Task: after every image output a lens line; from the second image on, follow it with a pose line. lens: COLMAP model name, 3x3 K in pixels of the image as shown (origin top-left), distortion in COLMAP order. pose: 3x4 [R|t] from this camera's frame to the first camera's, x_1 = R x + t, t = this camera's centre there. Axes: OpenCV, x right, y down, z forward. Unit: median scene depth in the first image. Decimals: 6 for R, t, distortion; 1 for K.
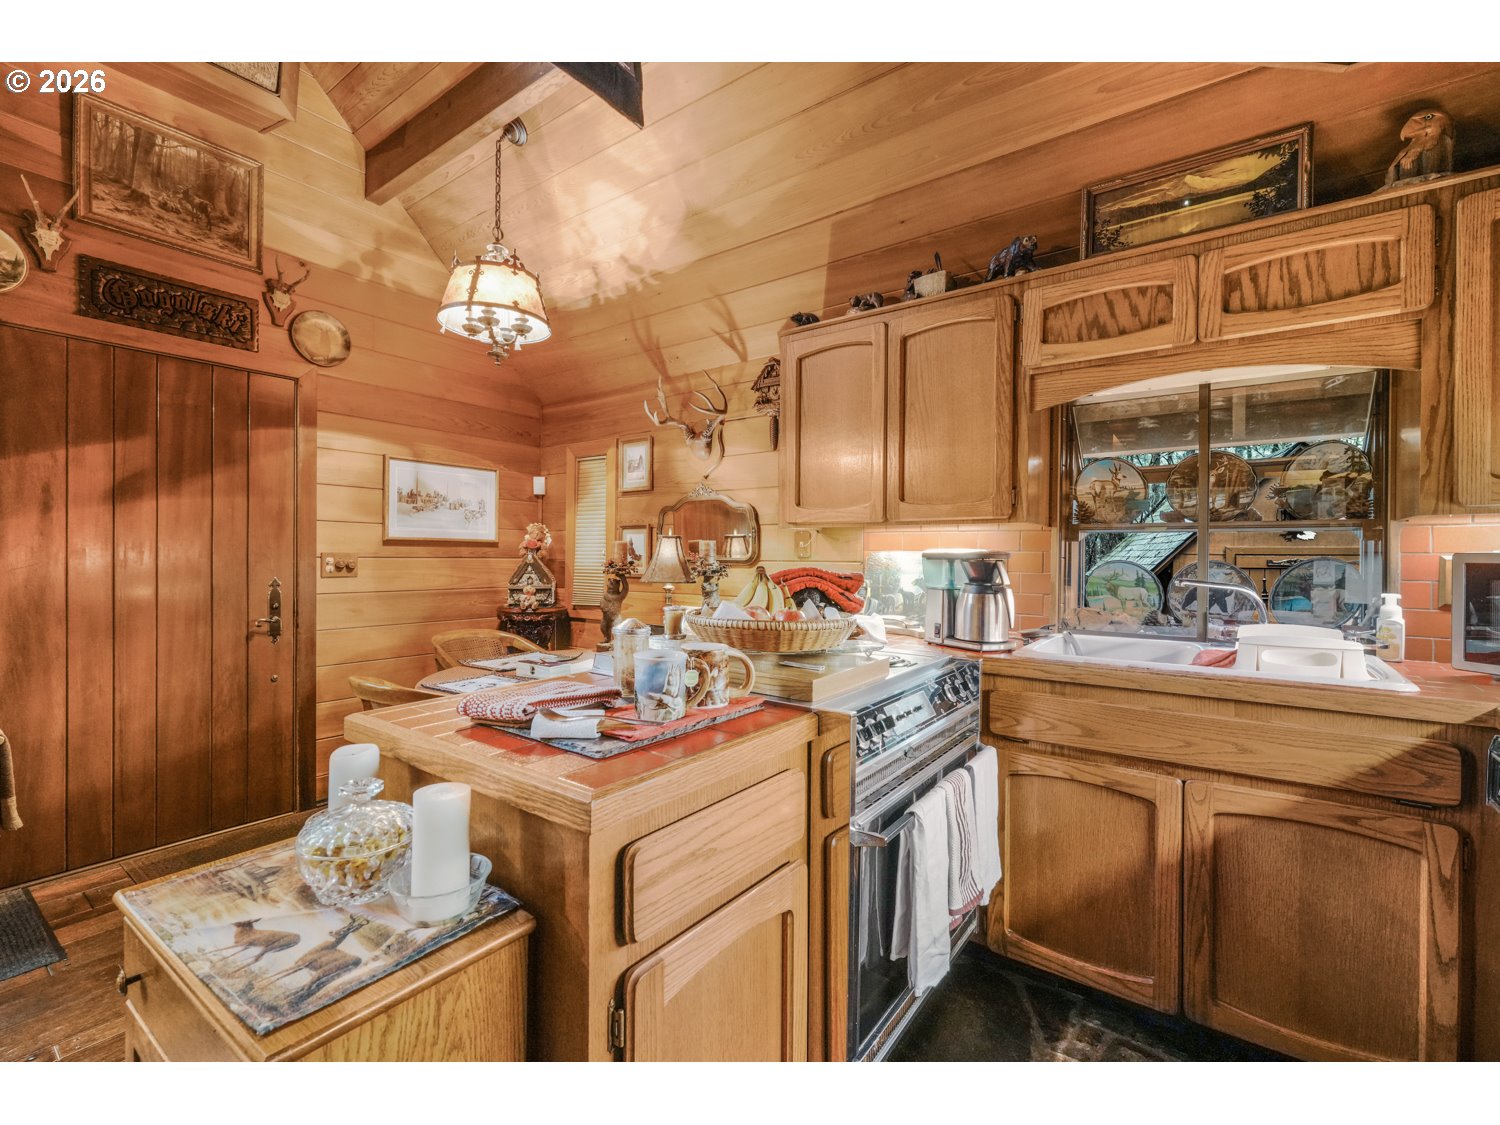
lens RADIAL K [[661.1, 0, 749.1], [0, 661.1, 561.6], [0, 0, 1]] dist [-0.000798, 0.000892]
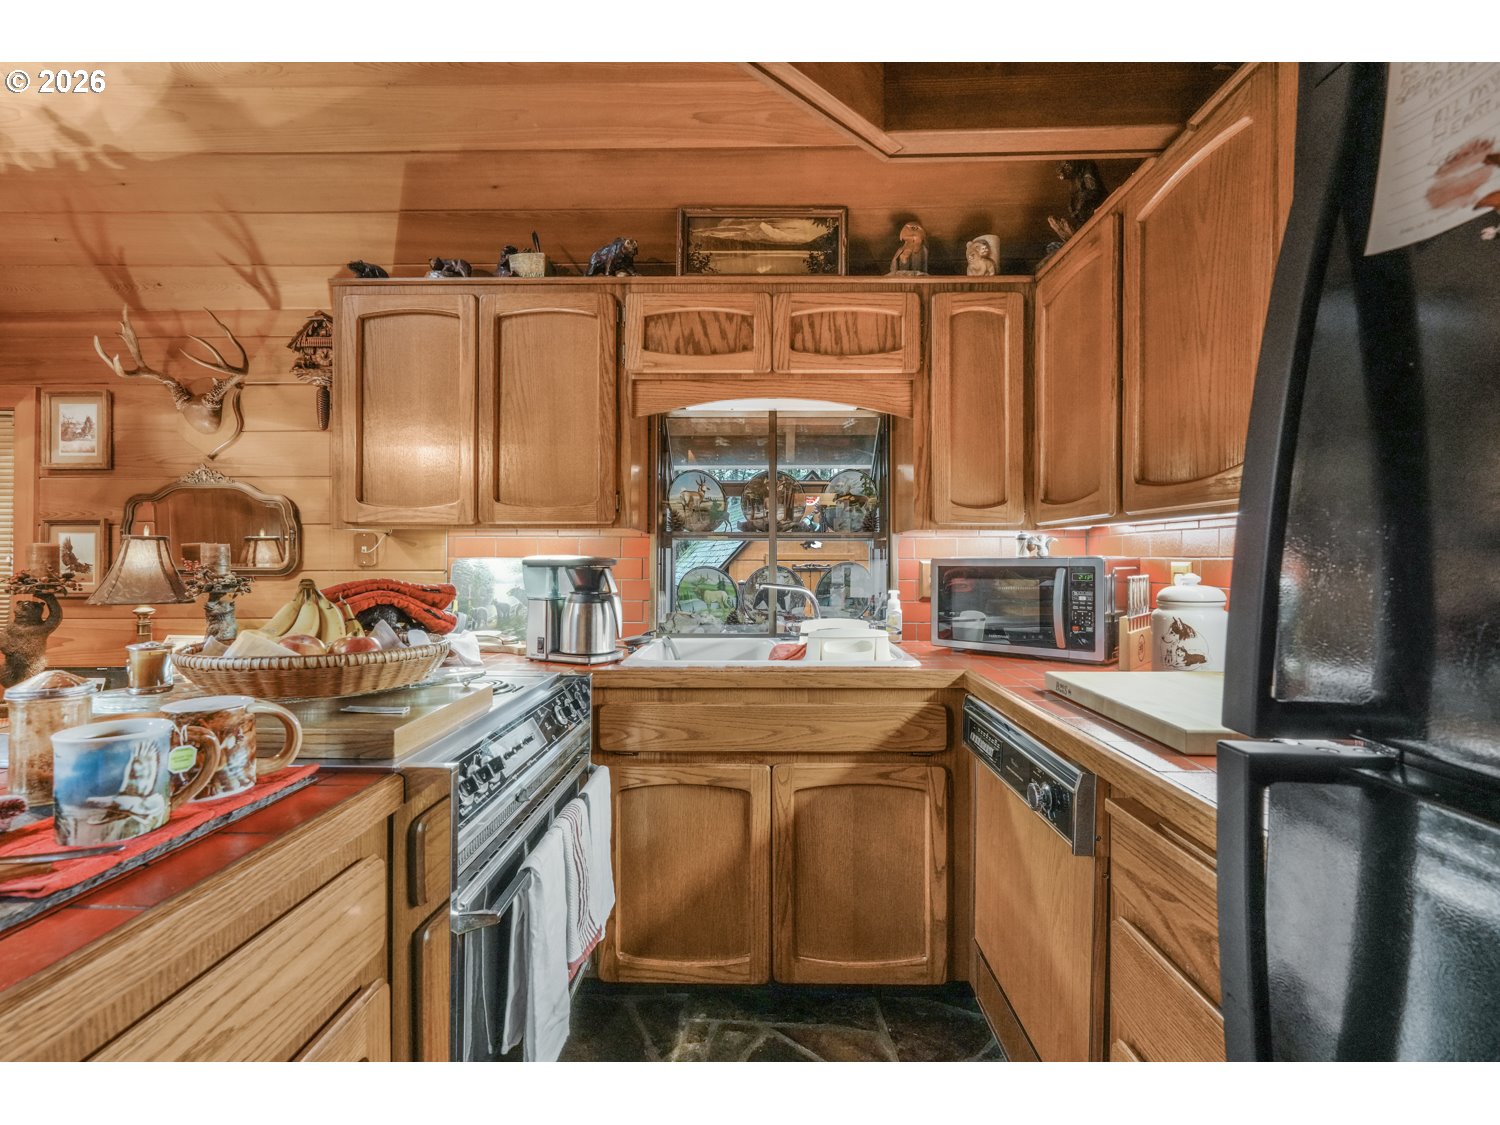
lens RADIAL K [[661.1, 0, 749.1], [0, 661.1, 561.6], [0, 0, 1]] dist [-0.000798, 0.000892]
pose [[0.816387, -0.004897, 0.577484, -0.005262], [0.010517, 0.999924, -0.006389, -0.002017], [-0.577409, 0.011289, 0.816377, 0.104149]]
